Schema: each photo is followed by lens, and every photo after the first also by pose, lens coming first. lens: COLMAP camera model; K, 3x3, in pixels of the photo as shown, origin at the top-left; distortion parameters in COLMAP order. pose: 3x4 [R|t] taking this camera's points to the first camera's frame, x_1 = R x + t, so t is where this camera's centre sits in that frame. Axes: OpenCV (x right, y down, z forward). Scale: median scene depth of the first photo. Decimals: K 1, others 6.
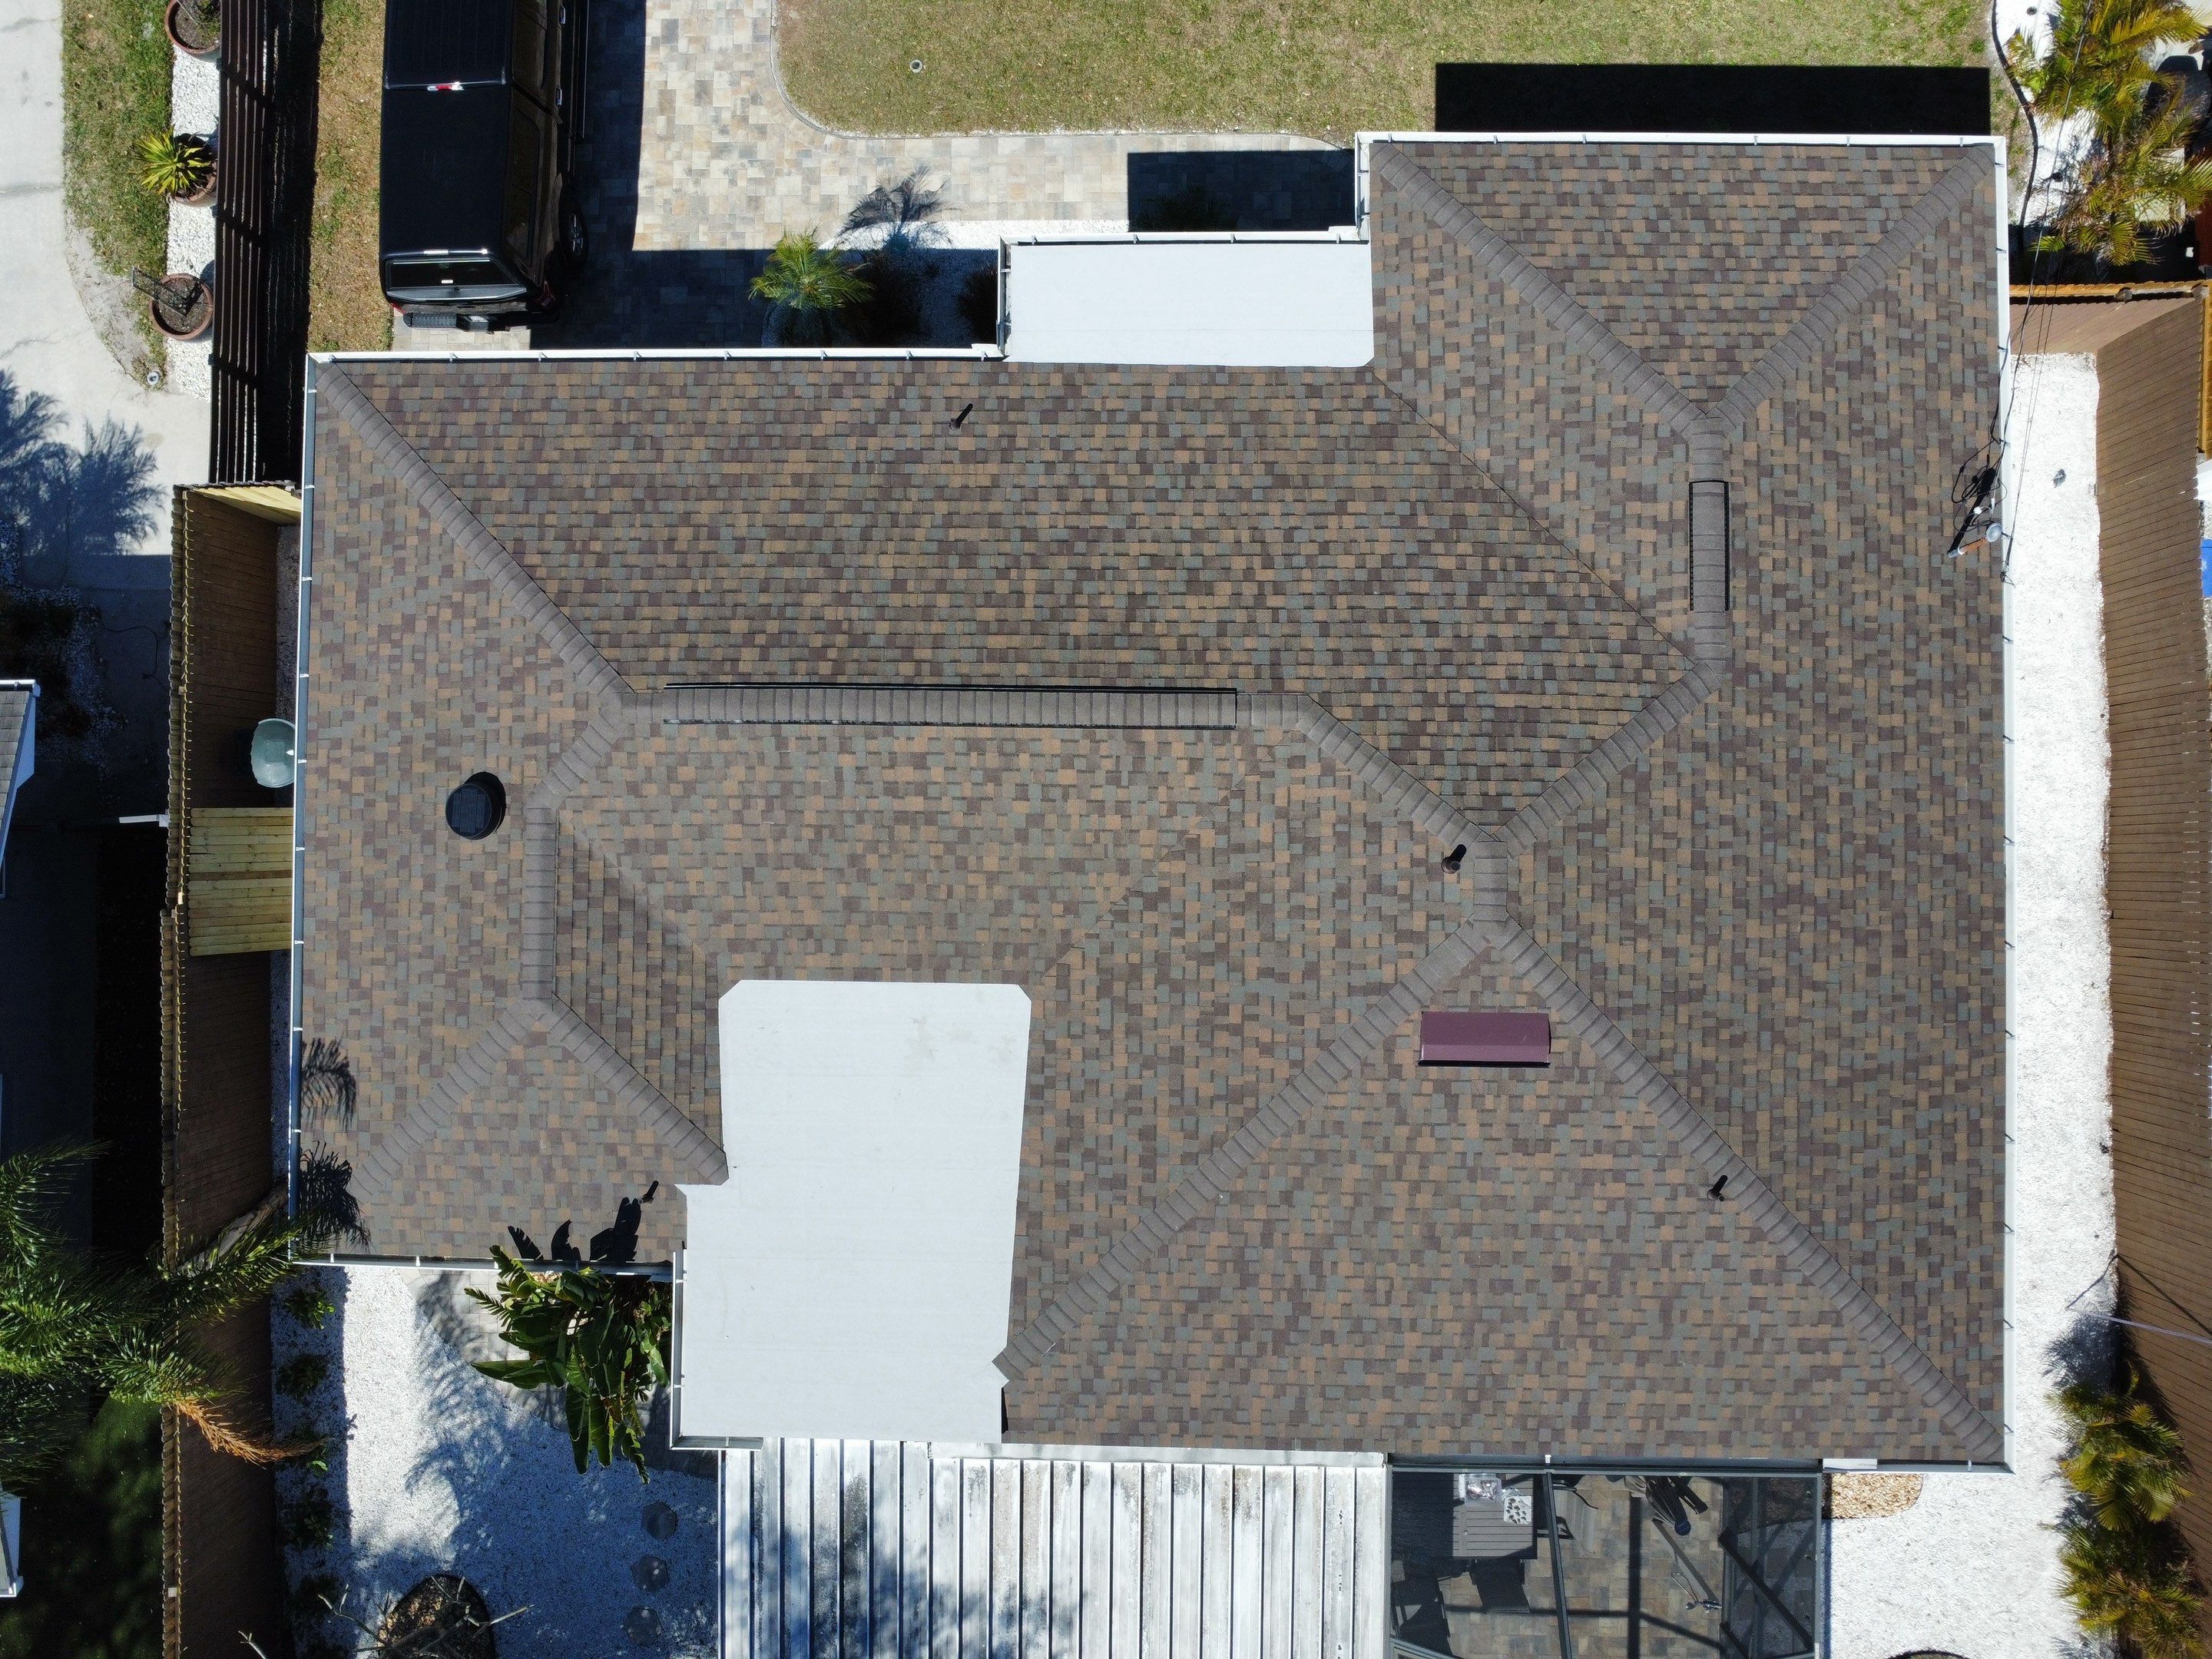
lens RADIAL K [[1605.0, 0, 1097.8], [0, 1605.0, 817.7], [0, 0, 1]] dist [-0.024311, -0.014180]
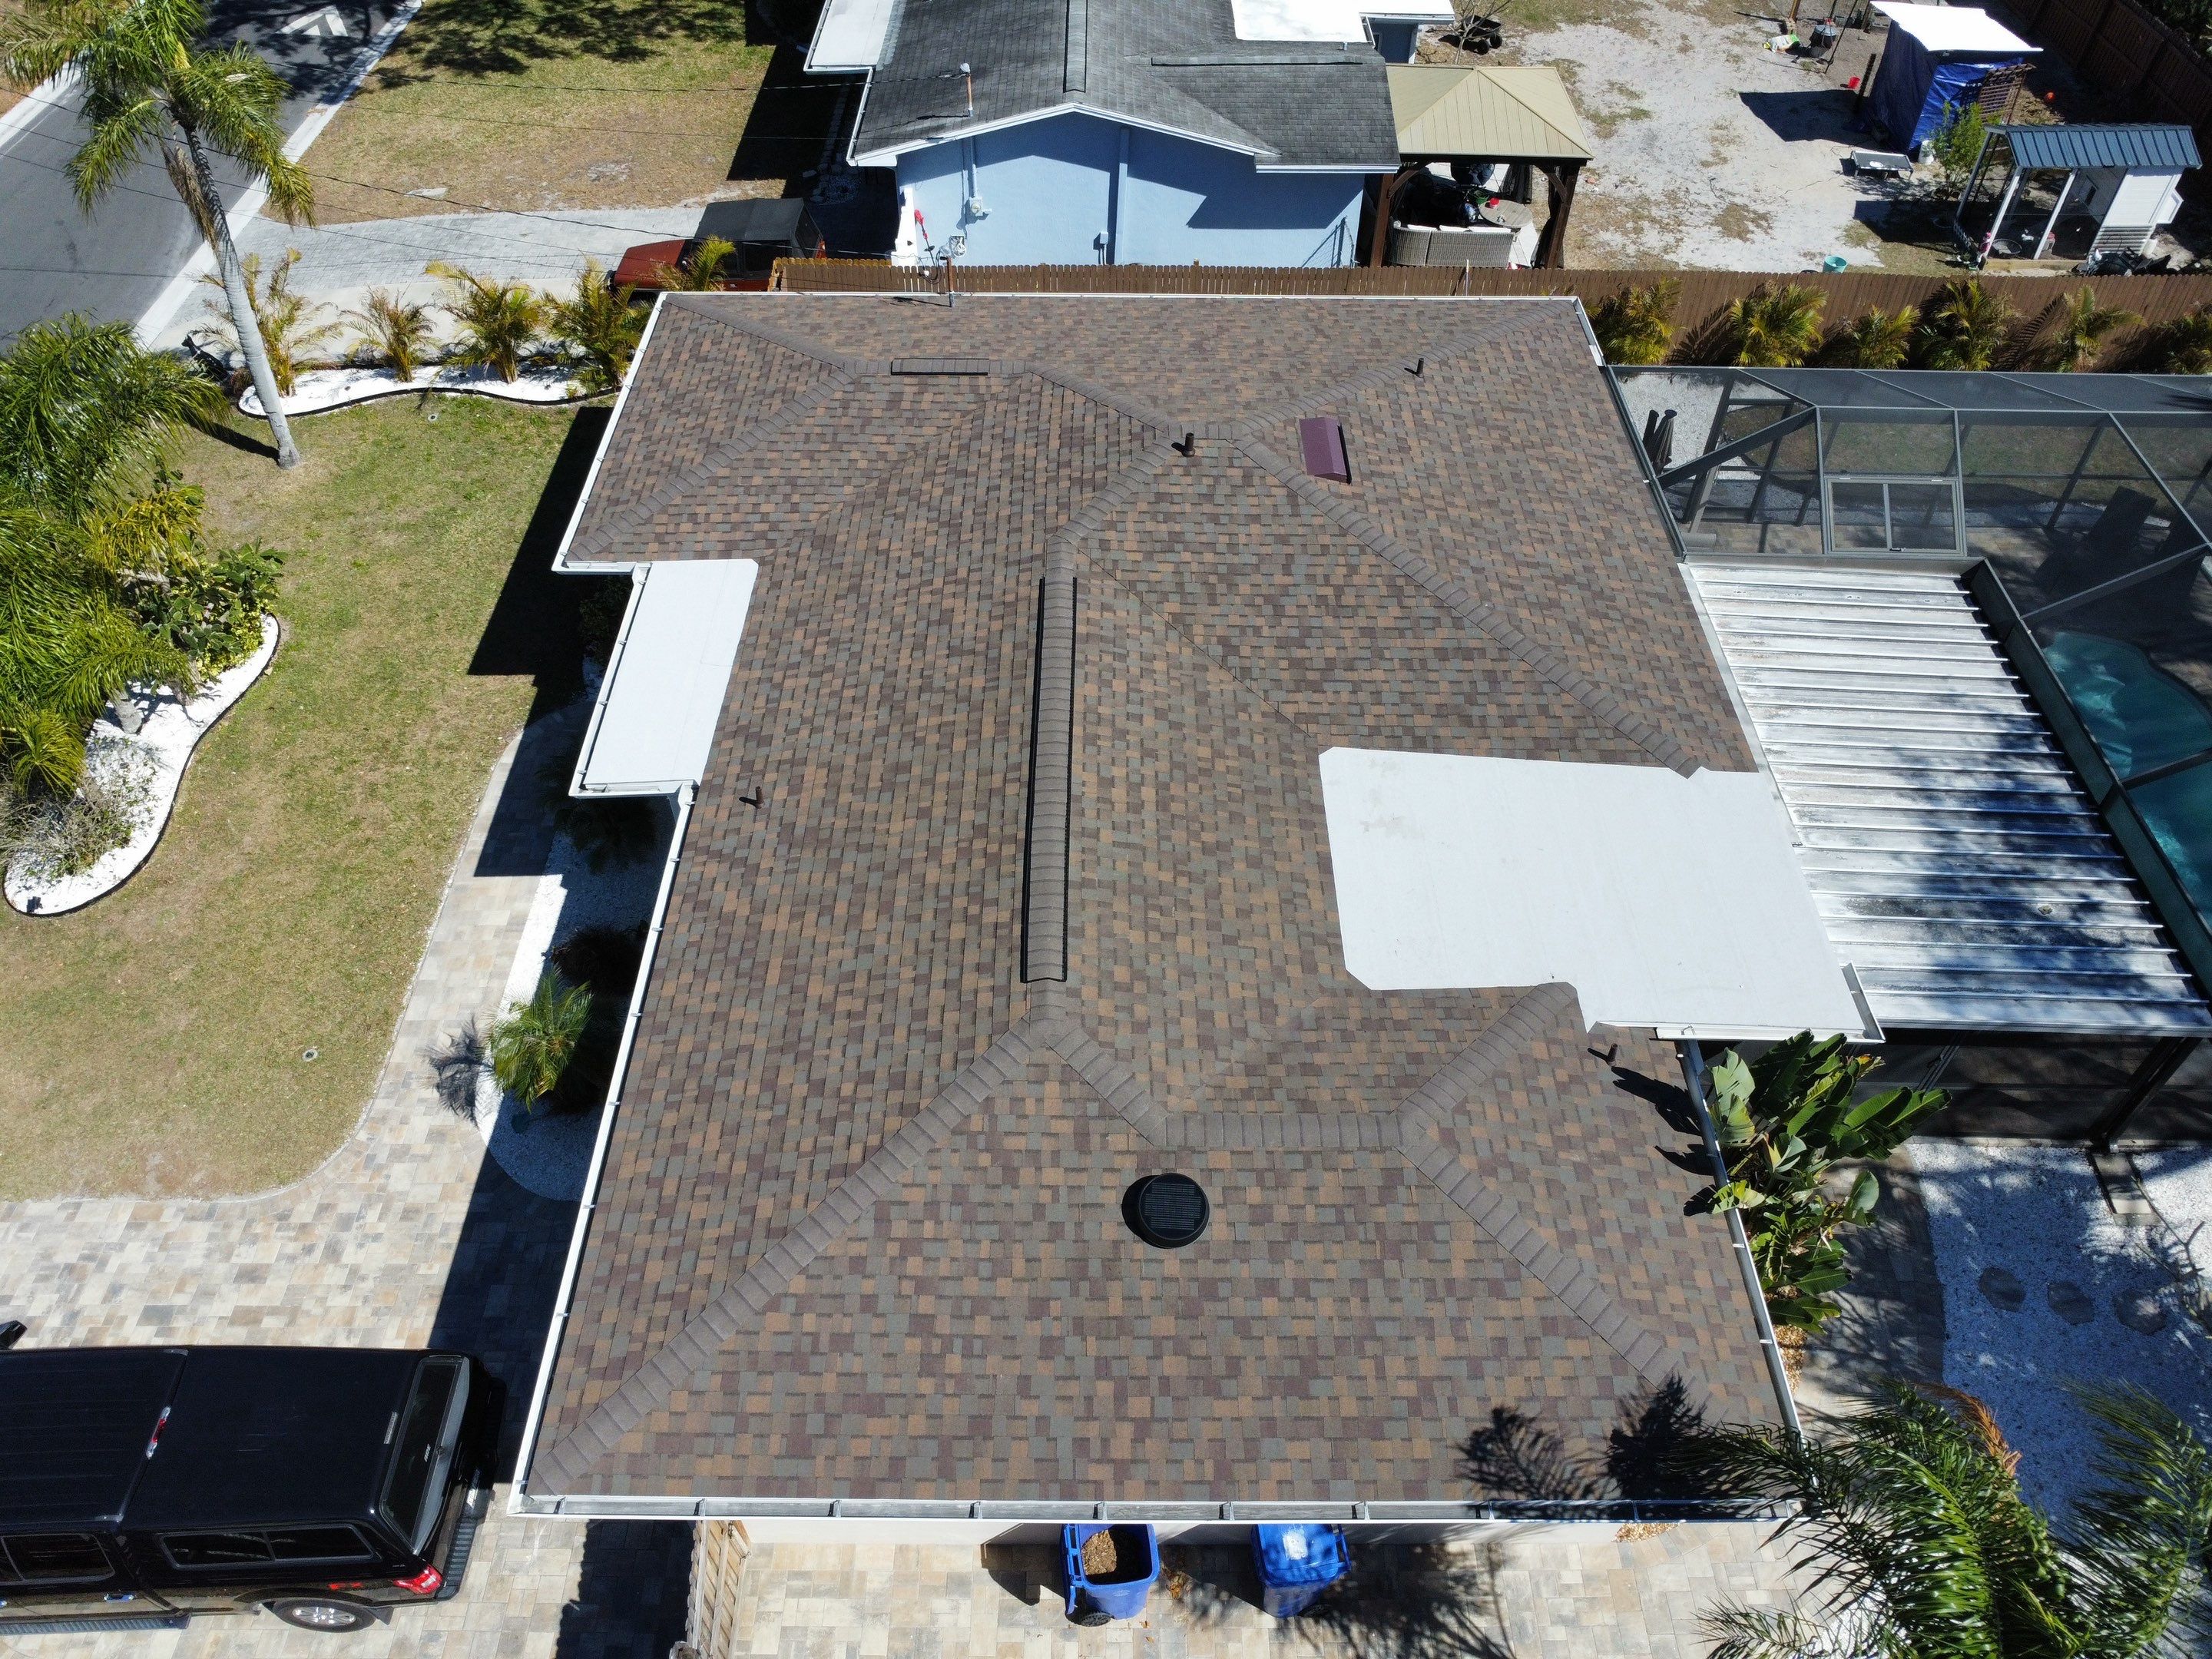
lens RADIAL K [[1605.0, 0, 1093.8], [0, 1605.0, 819.2], [0, 0, 1]] dist [-0.024311, -0.014180]
pose [[-0.005726, -0.699435, 0.714673, -0.811818], [0.999406, 0.020275, 0.027850, -0.067976], [-0.033969, 0.714409, 0.698904, 0.314817]]
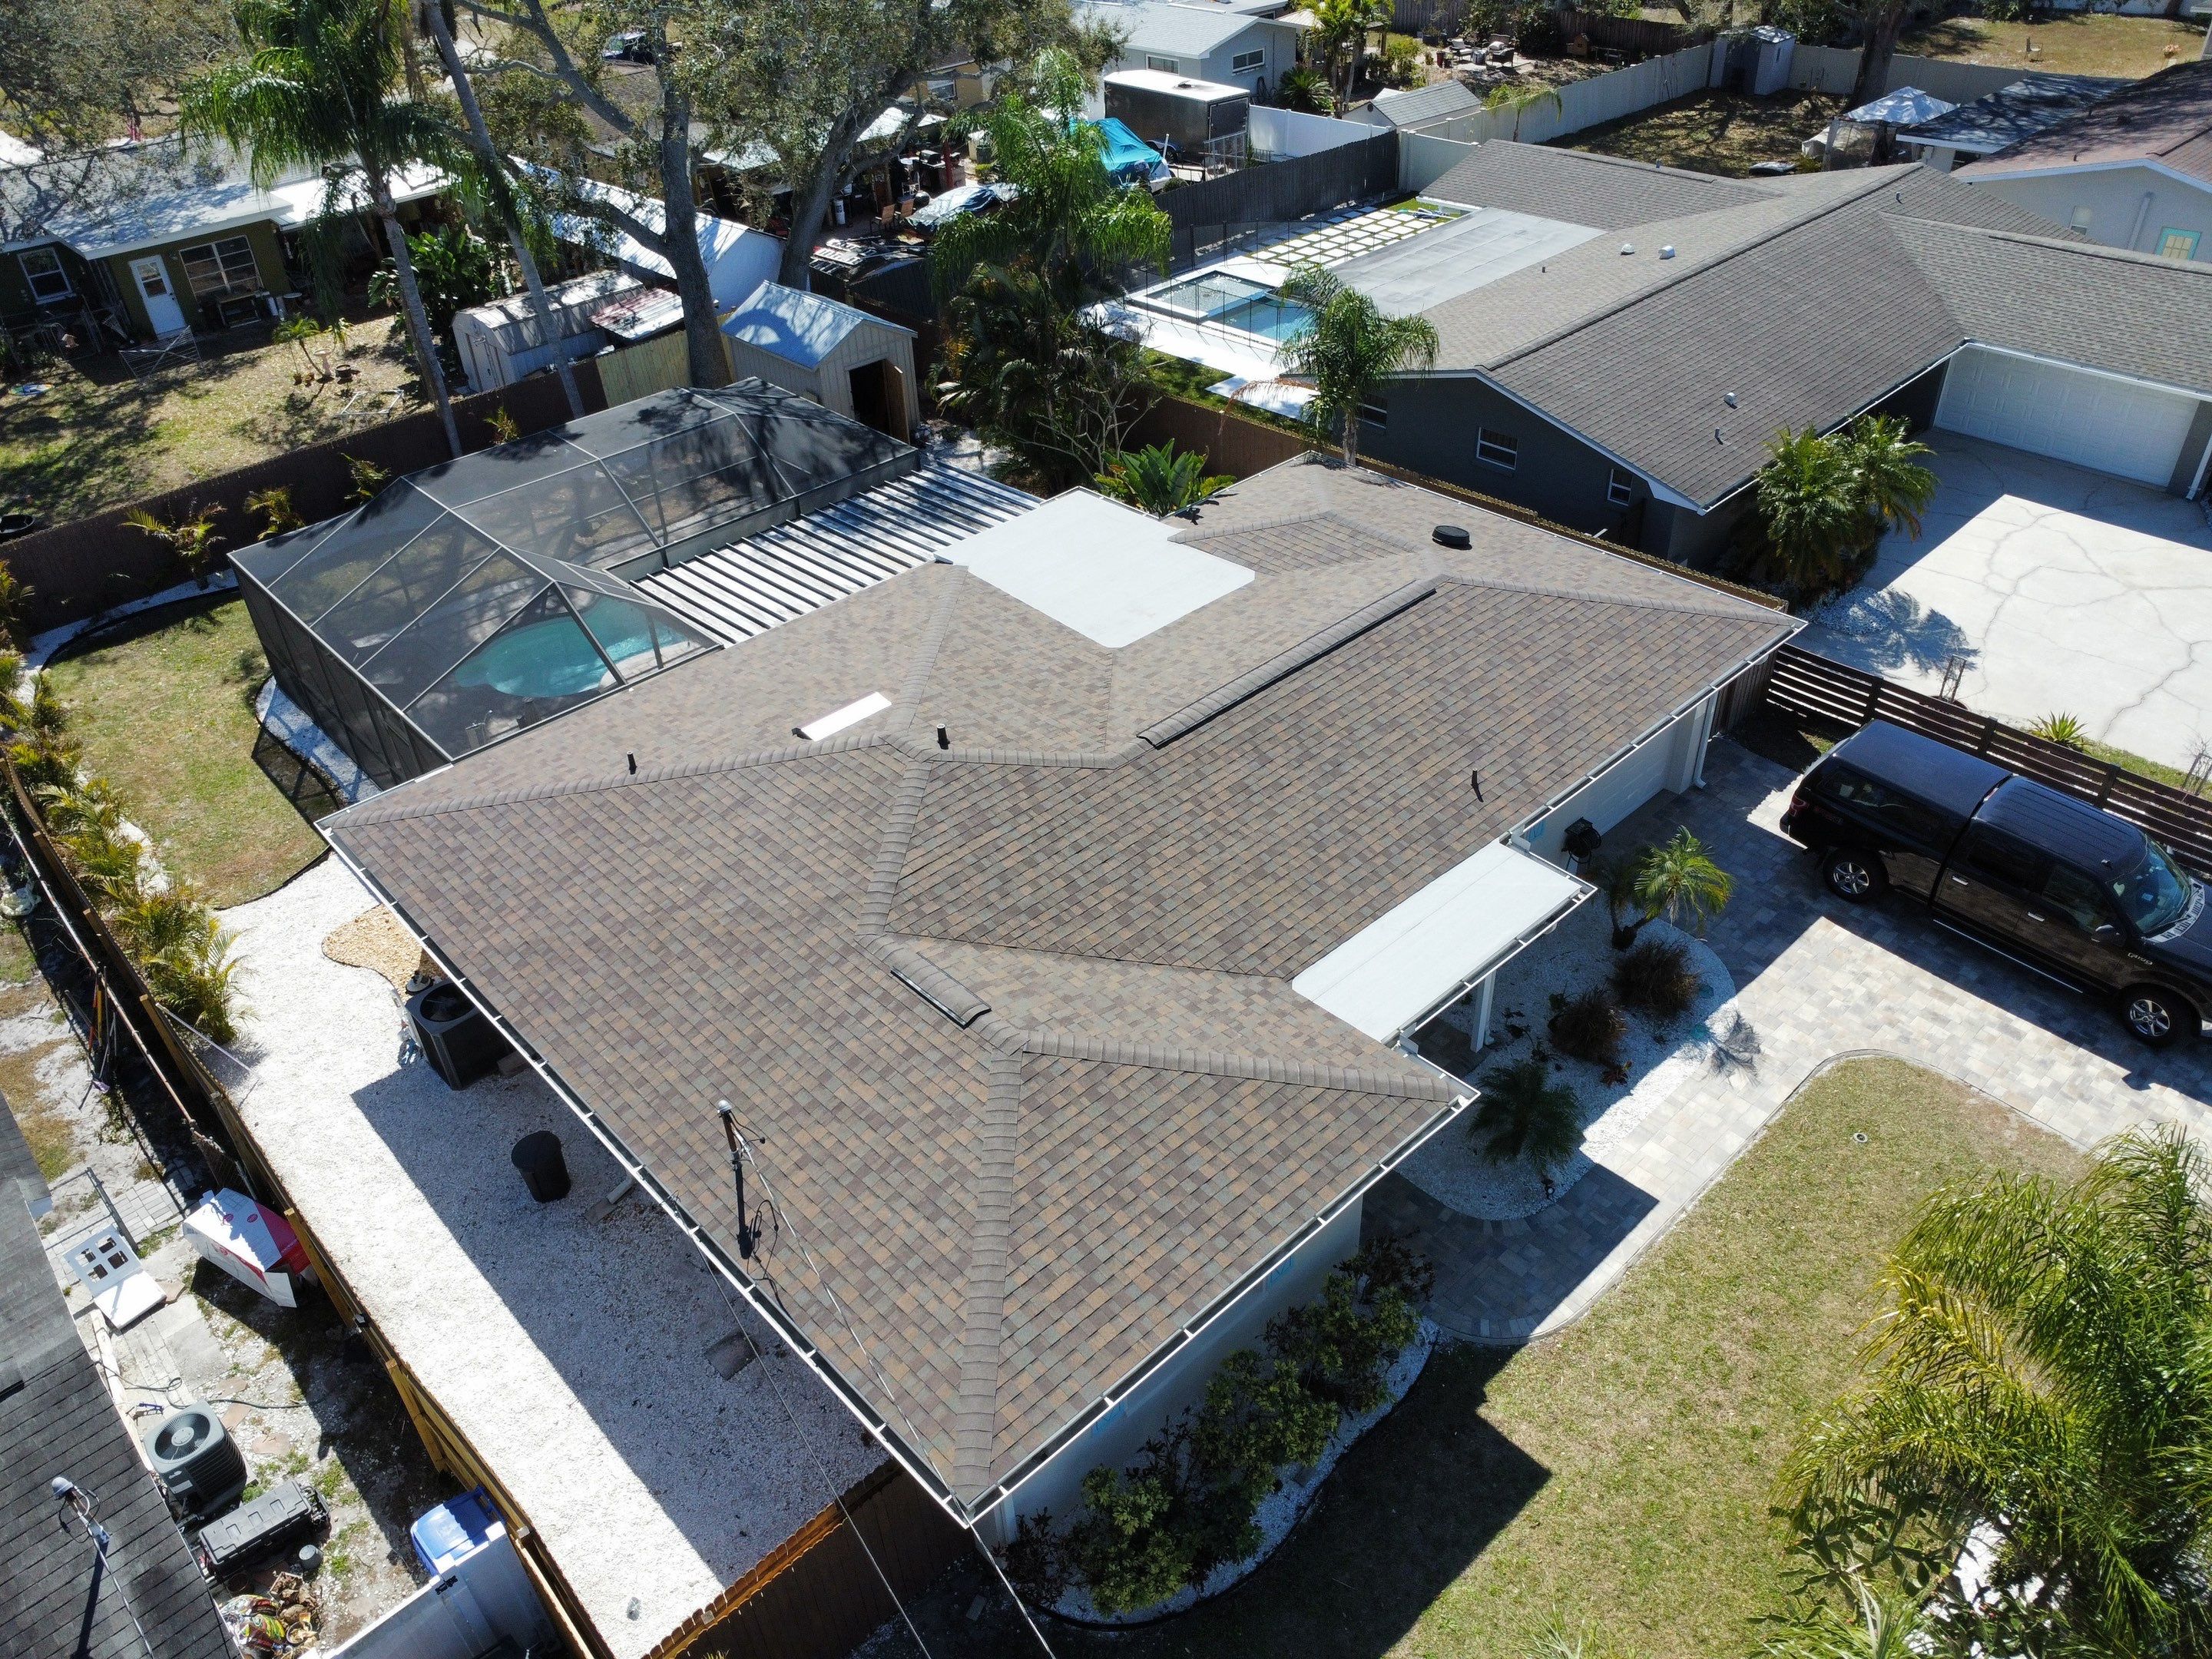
lens RADIAL K [[1605.0, 0, 1100.1], [0, 1605.0, 819.0], [0, 0, 1]] dist [-0.024311, -0.014180]
pose [[-0.723561, 0.459473, -0.515116, 0.774415], [-0.684229, -0.378991, 0.623055, -0.835185], [0.091053, 0.803275, 0.588608, 0.274875]]
